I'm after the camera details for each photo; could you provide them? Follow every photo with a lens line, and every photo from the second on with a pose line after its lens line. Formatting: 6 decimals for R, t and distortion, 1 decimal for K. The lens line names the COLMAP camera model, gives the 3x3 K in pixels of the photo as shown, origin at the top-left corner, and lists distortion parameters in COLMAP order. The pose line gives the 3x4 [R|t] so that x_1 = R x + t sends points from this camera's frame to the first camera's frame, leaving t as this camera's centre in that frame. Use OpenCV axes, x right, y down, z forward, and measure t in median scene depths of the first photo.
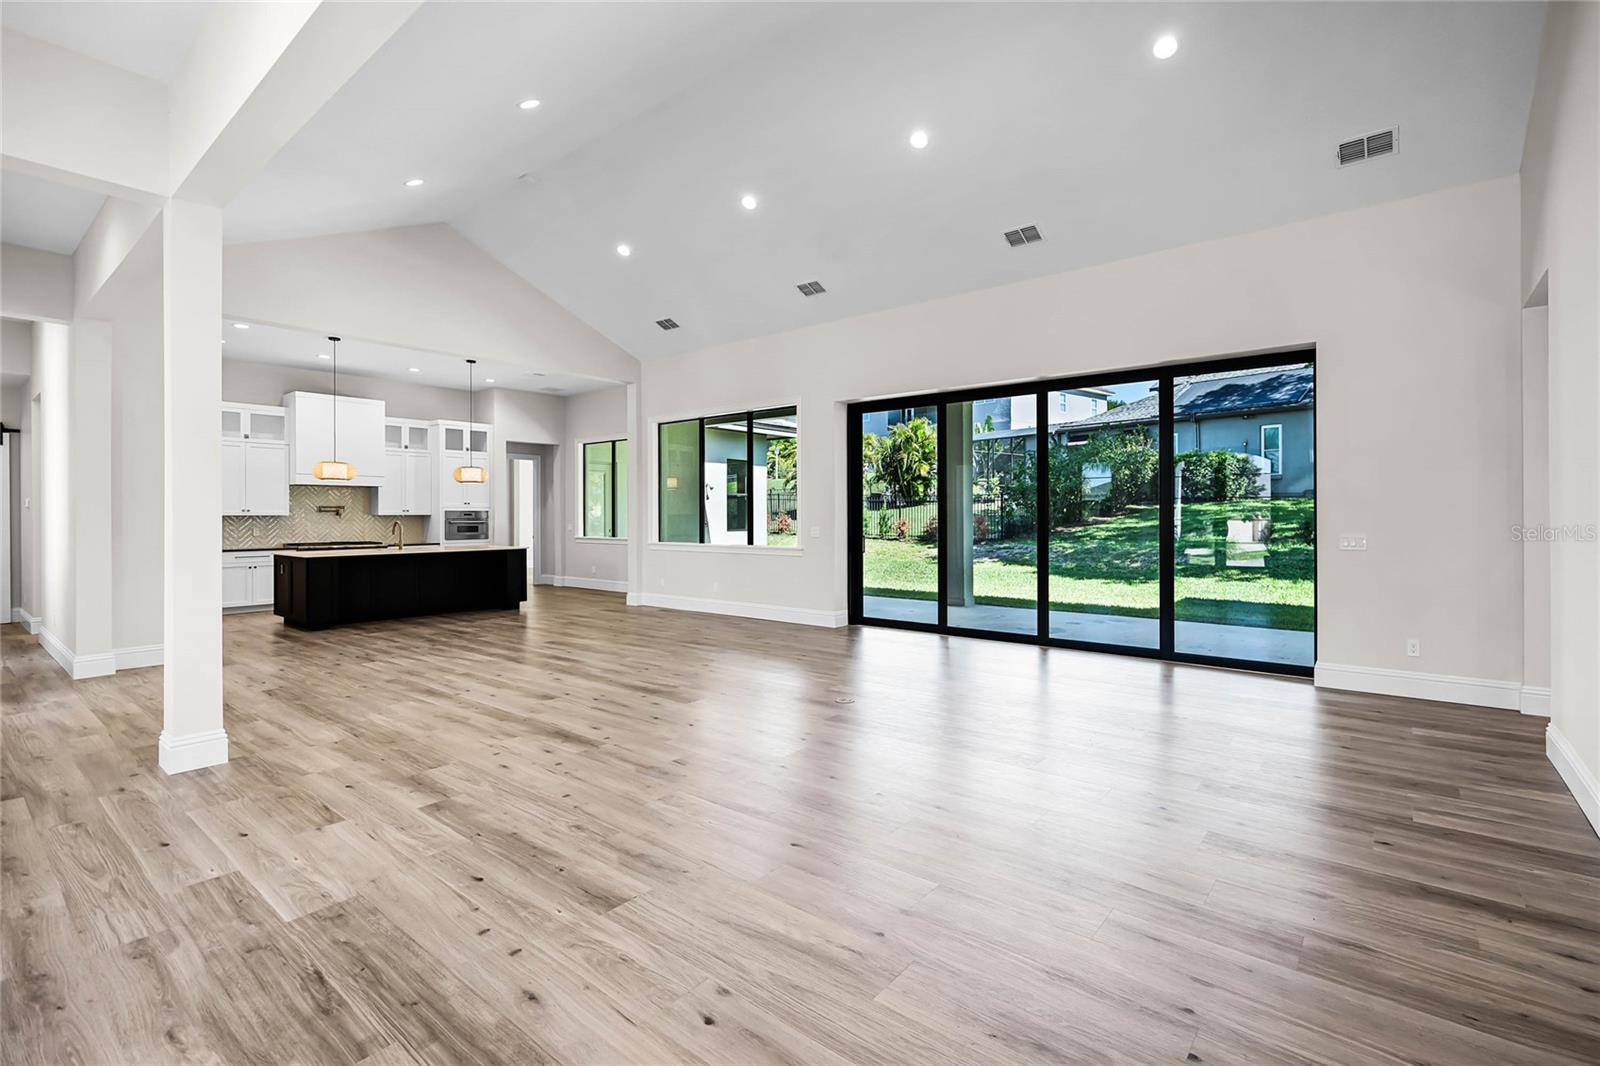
lens RADIAL K [[722.6, 0, 776.8], [0, 722.6, 457.5], [0, 0, 1]] dist [-0.000279, 0.000251]
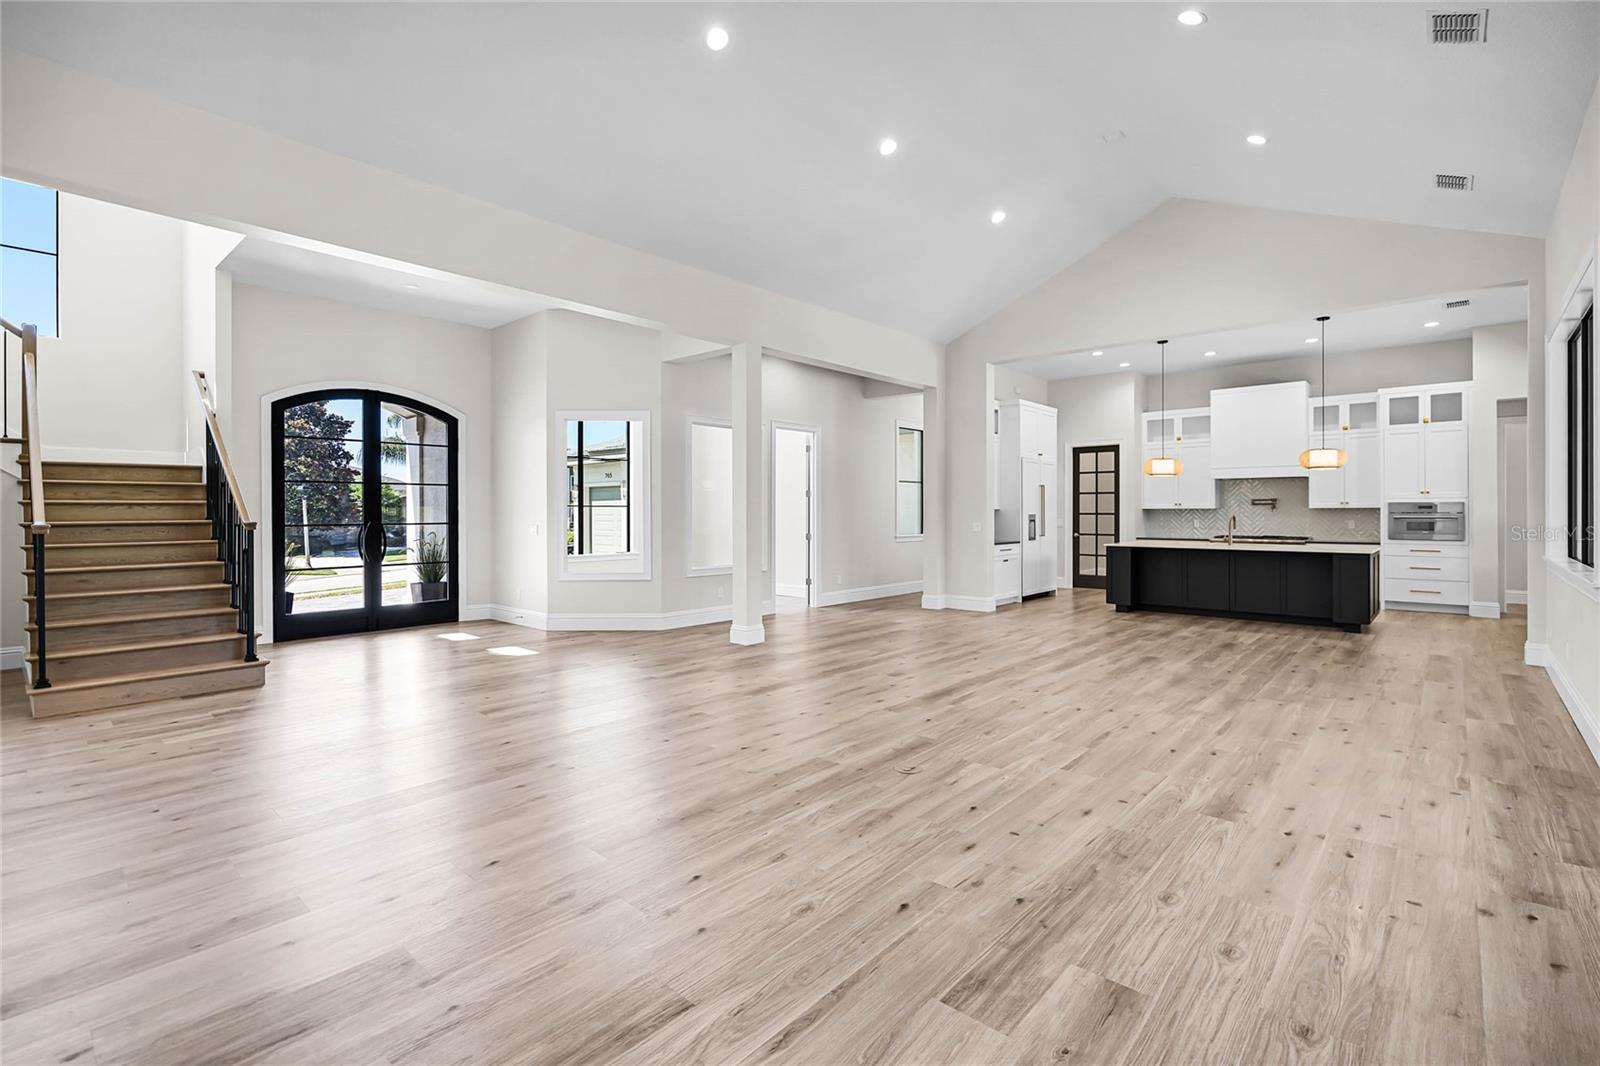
lens RADIAL K [[722.6, 0, 796.6], [0, 722.6, 518.8], [0, 0, 1]] dist [-0.000279, 0.000251]
pose [[-0.040968, 0.010829, -0.999102, 0.388951], [0.074098, 0.997221, 0.007770, 0.039511], [0.996409, -0.073713, -0.041656, 0.411935]]
